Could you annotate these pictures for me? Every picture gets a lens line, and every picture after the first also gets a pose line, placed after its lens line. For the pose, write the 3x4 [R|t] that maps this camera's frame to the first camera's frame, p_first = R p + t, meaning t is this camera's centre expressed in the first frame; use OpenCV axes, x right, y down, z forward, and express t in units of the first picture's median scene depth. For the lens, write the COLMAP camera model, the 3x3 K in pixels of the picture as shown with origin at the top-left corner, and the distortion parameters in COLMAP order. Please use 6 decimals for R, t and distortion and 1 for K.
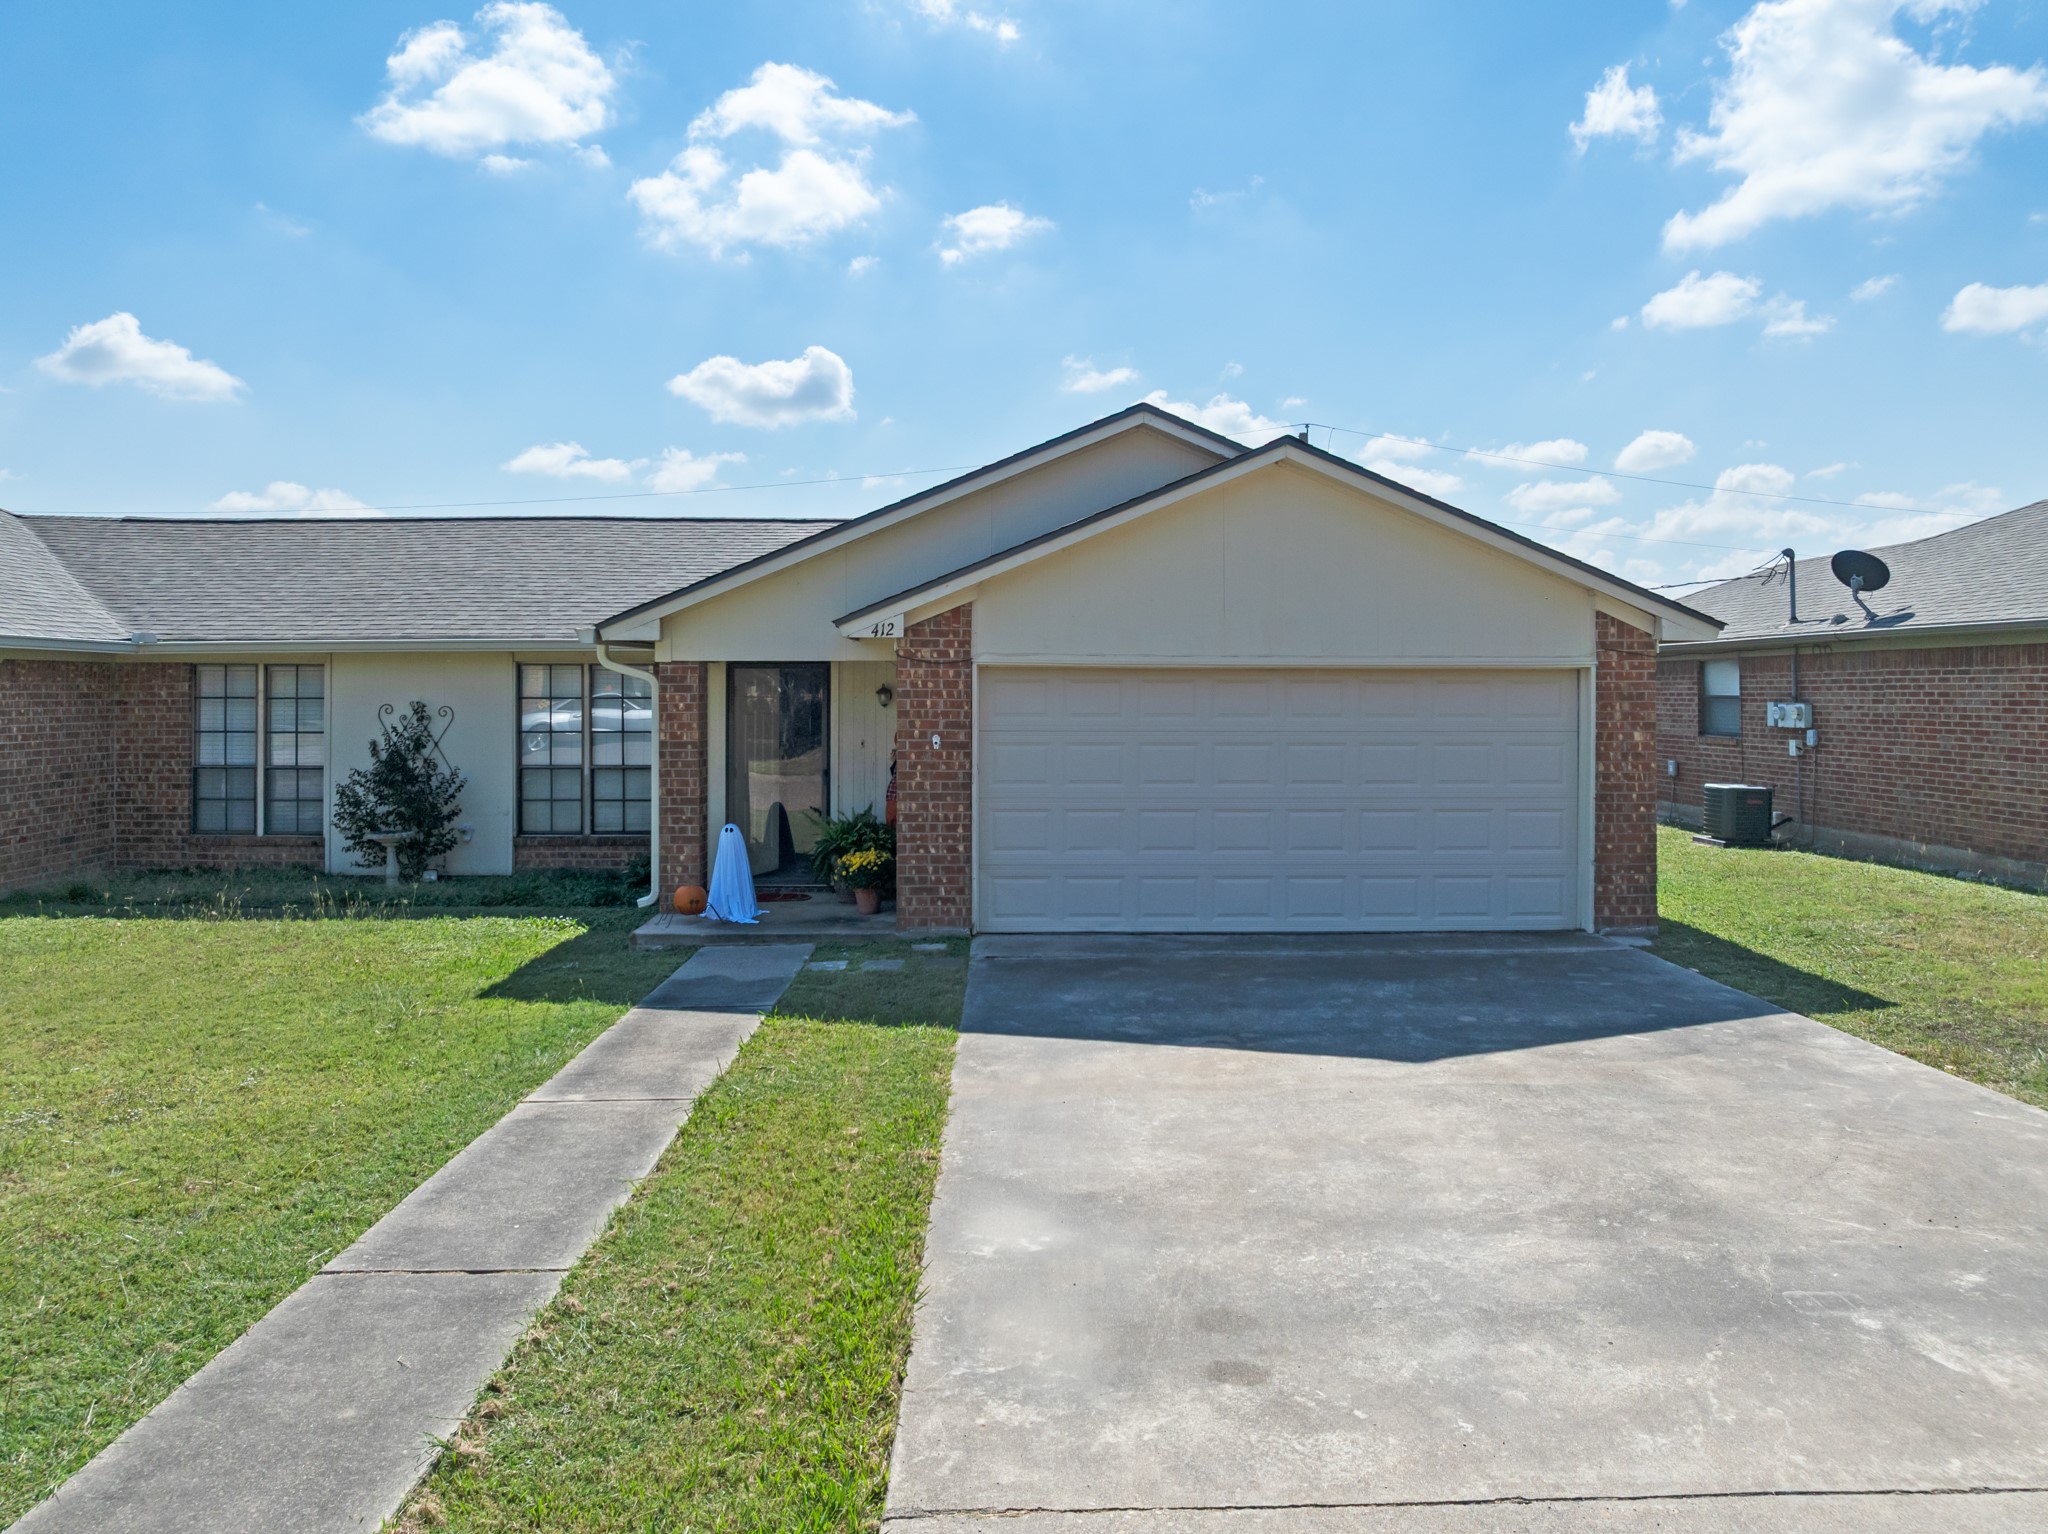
lens RADIAL K [[1438.9, 0, 1028.0], [0, 1438.9, 722.9], [0, 0, 1]] dist [-0.032892, 0.000231]
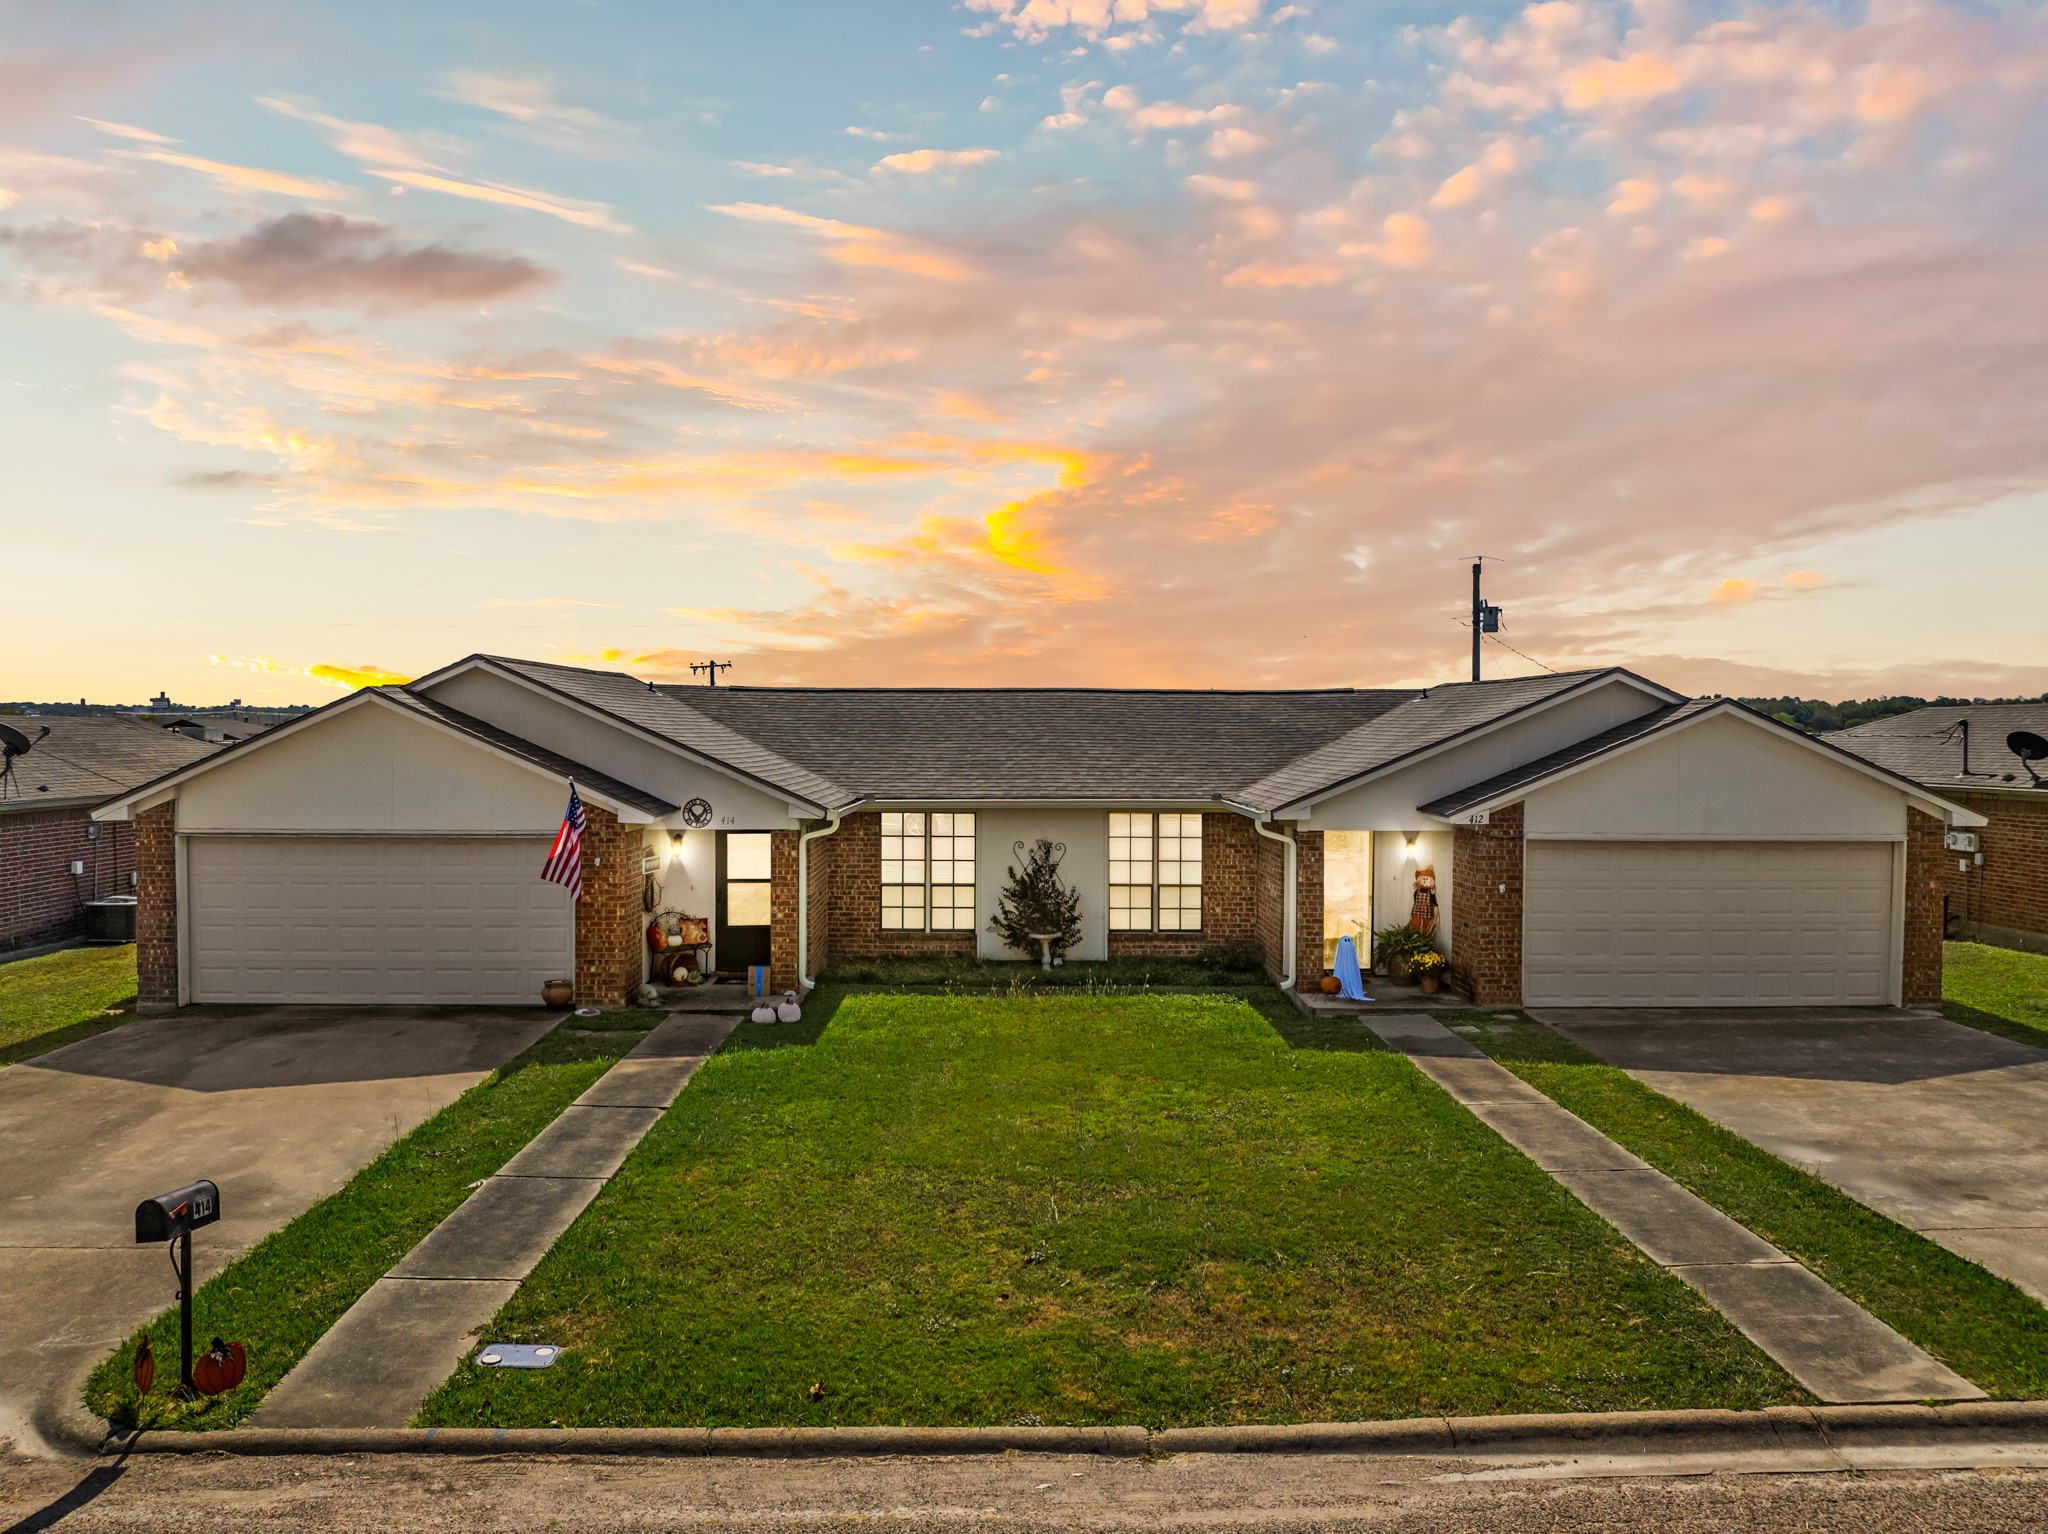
lens RADIAL K [[1448.6, 0, 1023.2], [0, 1448.6, 827.9], [0, 0, 1]] dist [-0.048876, 0.034524]
pose [[0.999963, 0.003113, 0.007962, -0.603218], [-0.003475, 0.998942, 0.045865, -0.124234], [-0.007811, -0.045891, 0.998916, -0.581873]]
